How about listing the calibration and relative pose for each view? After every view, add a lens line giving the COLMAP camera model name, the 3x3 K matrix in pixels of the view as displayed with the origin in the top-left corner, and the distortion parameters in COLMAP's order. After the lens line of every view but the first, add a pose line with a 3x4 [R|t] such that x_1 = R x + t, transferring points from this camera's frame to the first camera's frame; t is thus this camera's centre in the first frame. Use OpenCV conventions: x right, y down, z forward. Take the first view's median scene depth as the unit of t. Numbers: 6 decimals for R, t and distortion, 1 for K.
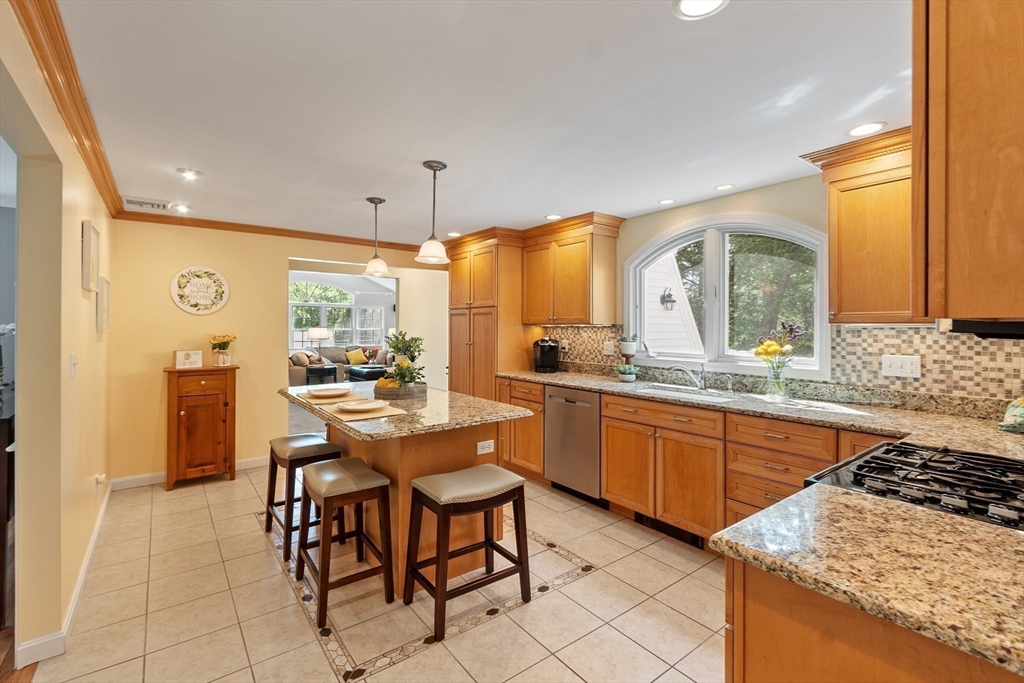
lens RADIAL K [[452.8, 0, 514.5], [0, 452.8, 322.6], [0, 0, 1]] dist [0.001635, 0.000106]
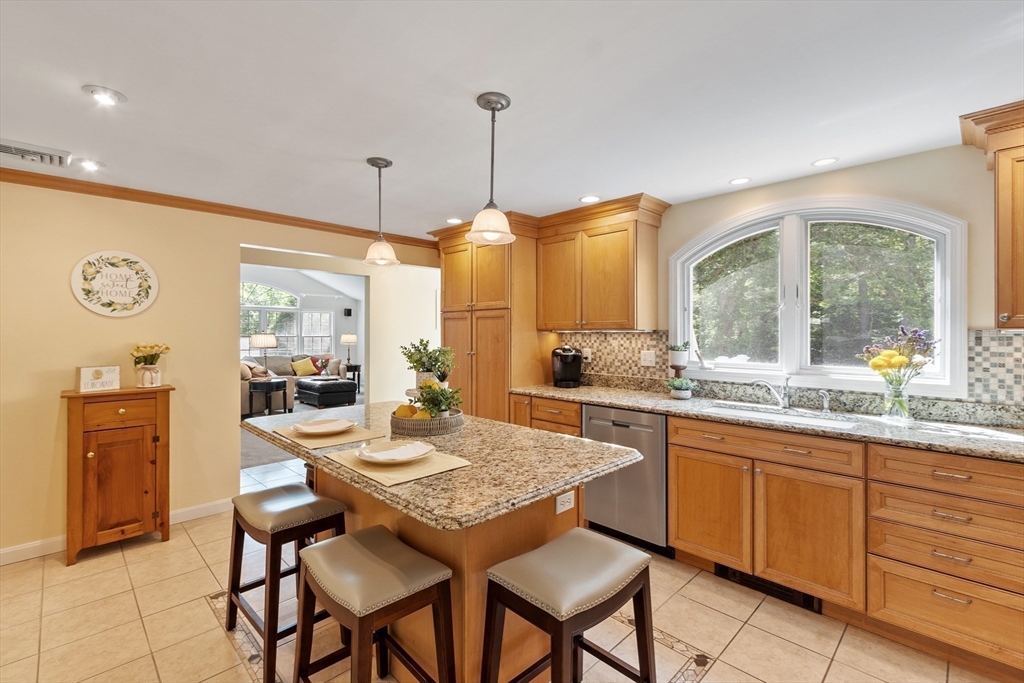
lens RADIAL K [[452.8, 0, 511.7], [0, 452.8, 330.6], [0, 0, 1]] dist [0.001635, 0.000106]
pose [[0.992307, -0.000490, 0.123800, -0.209506], [-0.000017, 0.999992, 0.004091, 0.001796], [-0.123801, -0.004062, 0.992299, 0.270436]]
